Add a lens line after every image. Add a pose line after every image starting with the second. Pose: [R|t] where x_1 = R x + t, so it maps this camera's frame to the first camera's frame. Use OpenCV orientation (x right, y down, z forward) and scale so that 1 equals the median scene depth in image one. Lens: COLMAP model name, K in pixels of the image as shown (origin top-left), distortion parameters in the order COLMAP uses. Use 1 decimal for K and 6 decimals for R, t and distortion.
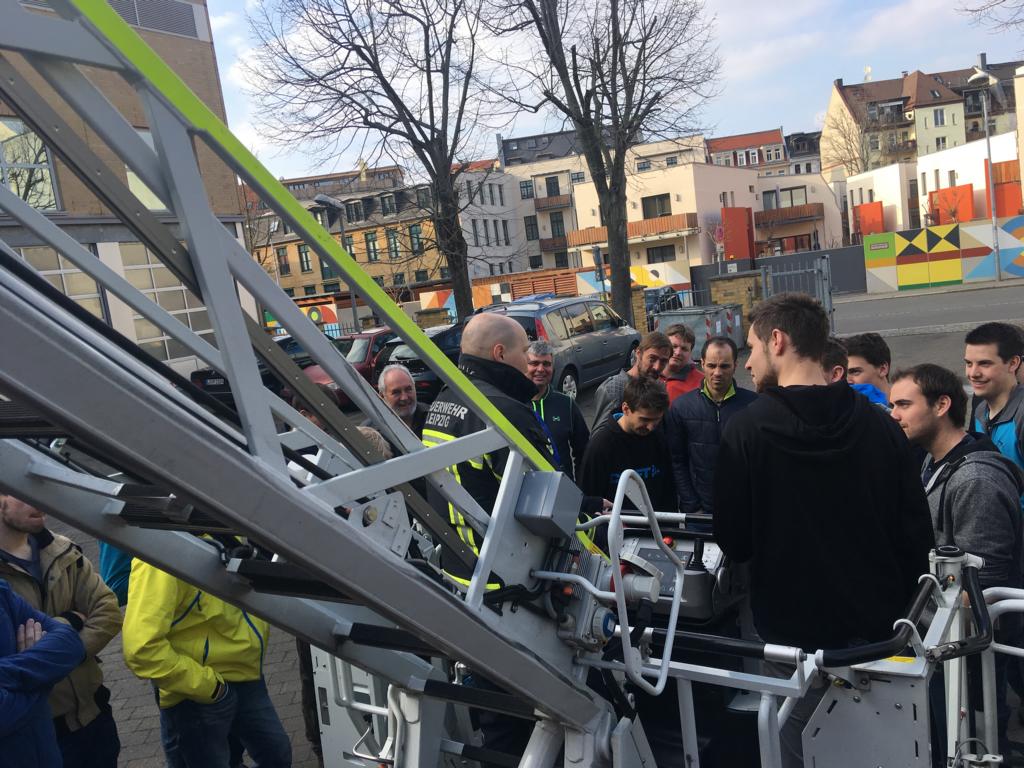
lens RADIAL K [[863.7, 0, 508.4], [0, 863.7, 387.0], [0, 0, 1]] dist [0.096821, -0.143437]
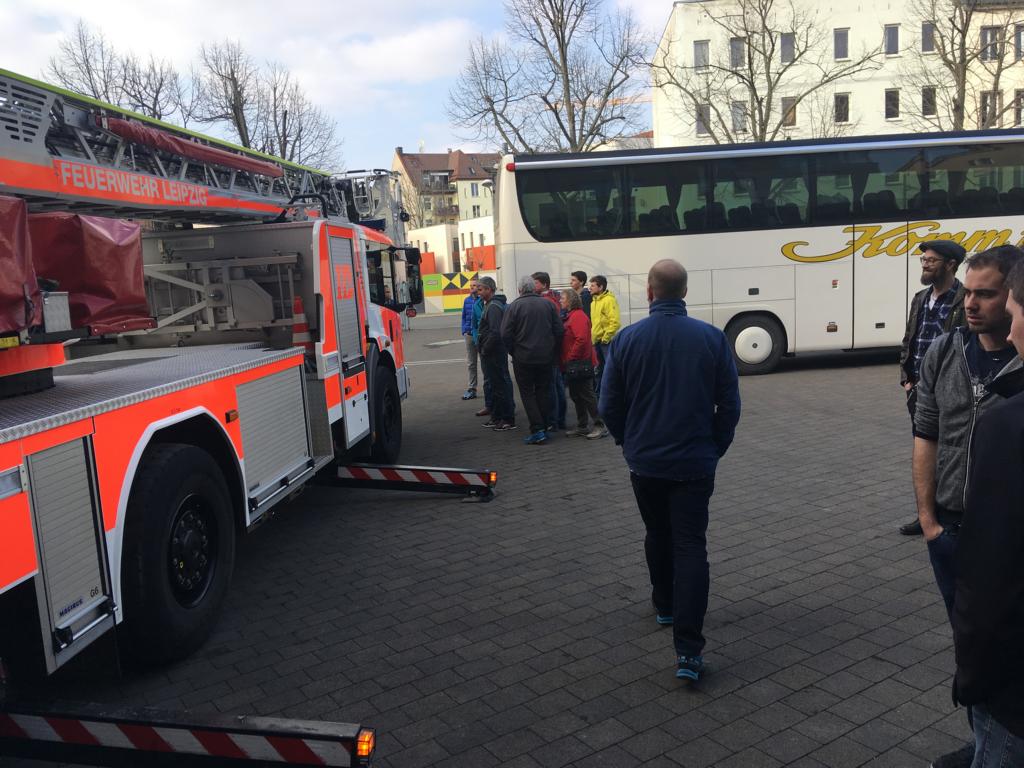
lens RADIAL K [[863.7, 0, 509.4], [0, 863.7, 391.4], [0, 0, 1]] dist [0.096821, -0.143437]
pose [[0.883511, 0.004759, 0.468387, -0.059986], [0.011914, 0.999397, -0.032628, 0.029472], [-0.468259, 0.034407, 0.882921, -0.142561]]
